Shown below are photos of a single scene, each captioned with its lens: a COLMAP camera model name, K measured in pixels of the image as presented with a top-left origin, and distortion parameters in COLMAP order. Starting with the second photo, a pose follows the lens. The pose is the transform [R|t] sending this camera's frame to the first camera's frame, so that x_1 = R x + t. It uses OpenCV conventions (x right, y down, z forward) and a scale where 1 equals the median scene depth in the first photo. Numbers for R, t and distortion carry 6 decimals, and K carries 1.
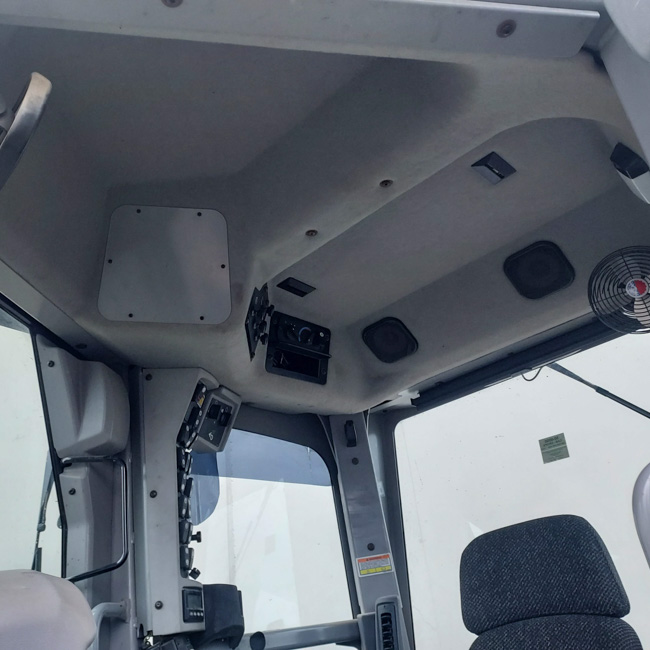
lens RADIAL K [[635.9, 0, 325.0], [0, 635.9, 325.0], [0, 0, 1]] dist [0.006800, 0.006938]
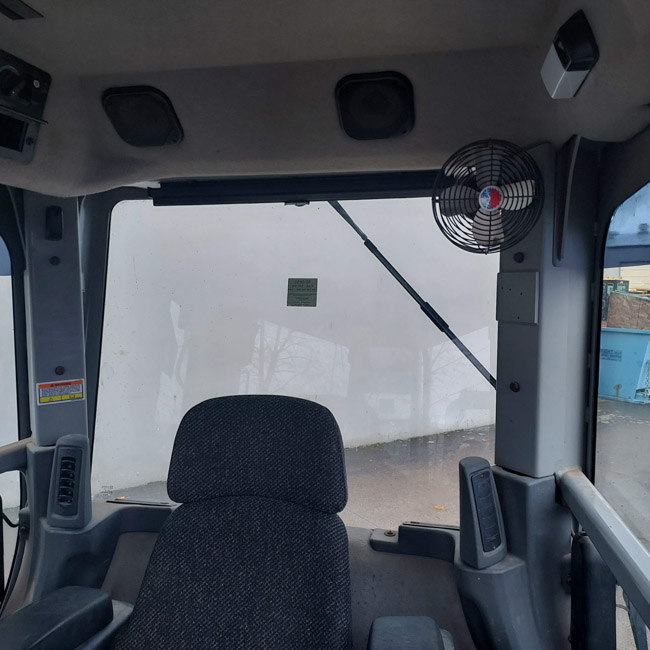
lens RADIAL K [[611.1, 0, 343.9], [0, 611.1, 325.4], [0, 0, 1]] dist [0.017442, 0.001461]
pose [[0.834817, 0.111905, 0.539035, -0.050317], [-0.353114, 0.860023, 0.368334, -0.104880], [-0.422364, -0.497832, 0.757477, 0.306797]]
